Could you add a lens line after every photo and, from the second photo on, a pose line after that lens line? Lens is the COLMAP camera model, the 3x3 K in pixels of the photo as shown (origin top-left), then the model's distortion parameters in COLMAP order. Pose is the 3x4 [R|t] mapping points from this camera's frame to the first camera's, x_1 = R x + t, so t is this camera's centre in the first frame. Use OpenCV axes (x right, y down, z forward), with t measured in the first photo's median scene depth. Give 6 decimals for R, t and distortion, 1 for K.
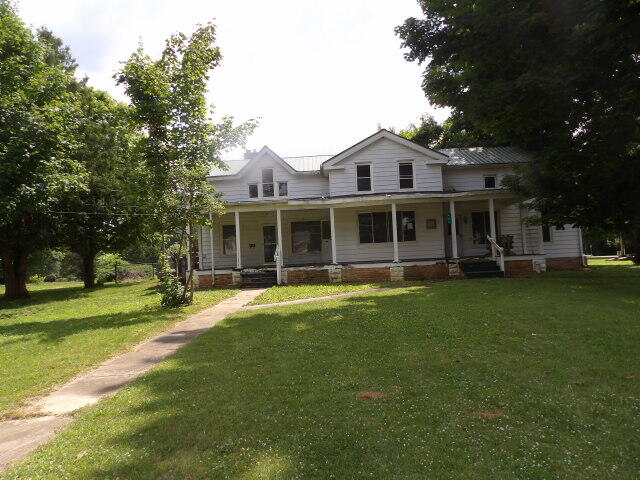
lens RADIAL K [[448.2, 0, 320.3], [0, 448.2, 253.5], [0, 0, 1]] dist [-0.004172, -0.003831]
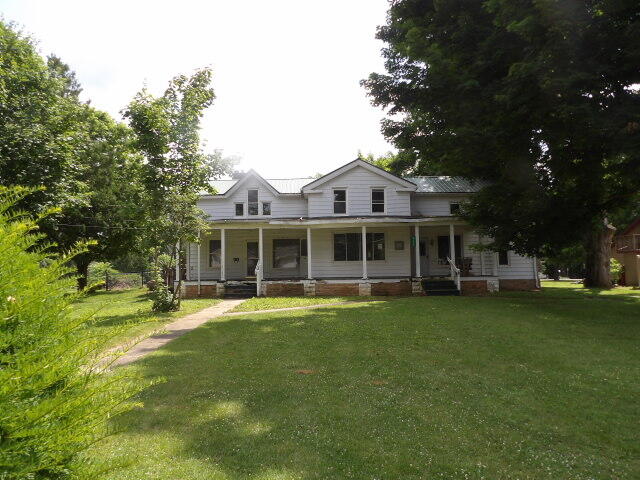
lens RADIAL K [[453.7, 0, 320.0], [0, 453.7, 240.0], [0, 0, 1]] dist [0.005948, 0.009560]
pose [[0.999255, 0.032232, 0.021212, 0.031090], [-0.030882, 0.997652, -0.061135, -0.004911], [-0.023133, 0.060434, 0.997904, -0.125427]]
